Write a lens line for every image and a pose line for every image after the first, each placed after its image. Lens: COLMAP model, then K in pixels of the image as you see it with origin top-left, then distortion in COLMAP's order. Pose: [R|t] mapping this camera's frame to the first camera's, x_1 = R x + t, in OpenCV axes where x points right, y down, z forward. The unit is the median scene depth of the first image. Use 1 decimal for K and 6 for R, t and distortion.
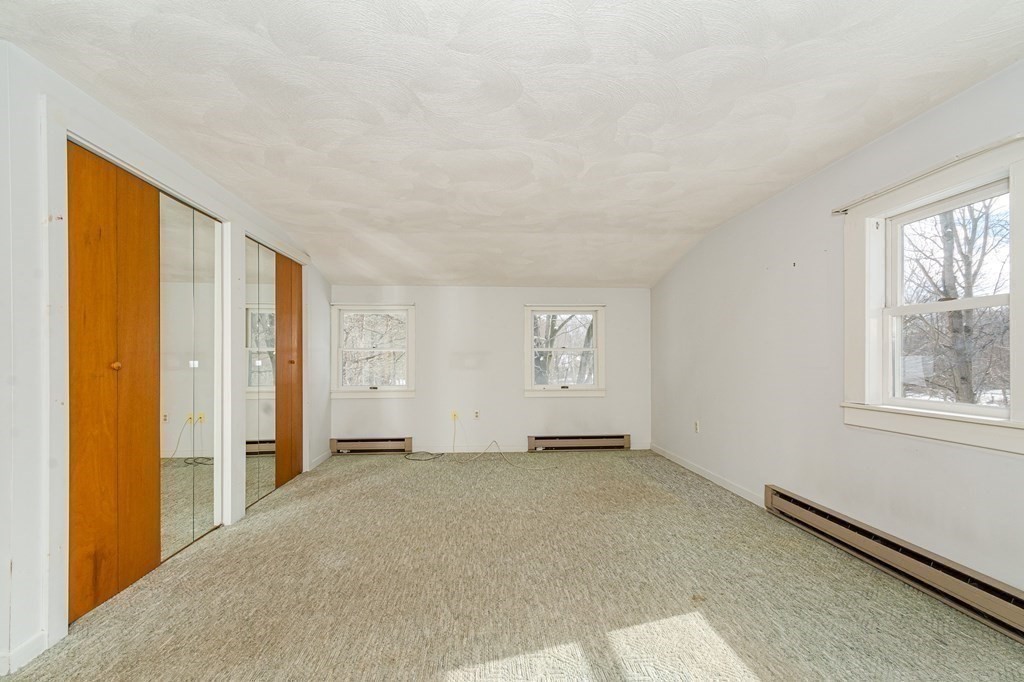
lens RADIAL K [[468.0, 0, 514.6], [0, 468.0, 351.7], [0, 0, 1]] dist [0.007293, 0.002232]
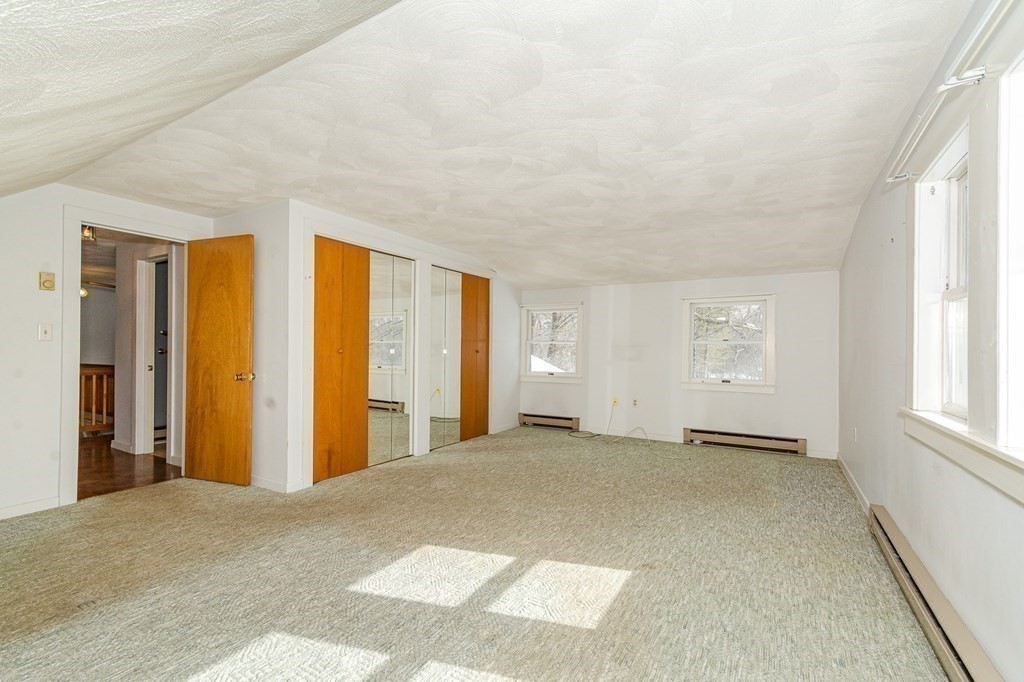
lens RADIAL K [[468.0, 0, 508.0], [0, 468.0, 340.9], [0, 0, 1]] dist [0.007293, 0.002232]
pose [[0.811063, -0.000355, -0.584959, 0.489738], [-0.002445, 0.999989, -0.003998, -0.003732], [0.584954, 0.004673, 0.811053, -0.066534]]
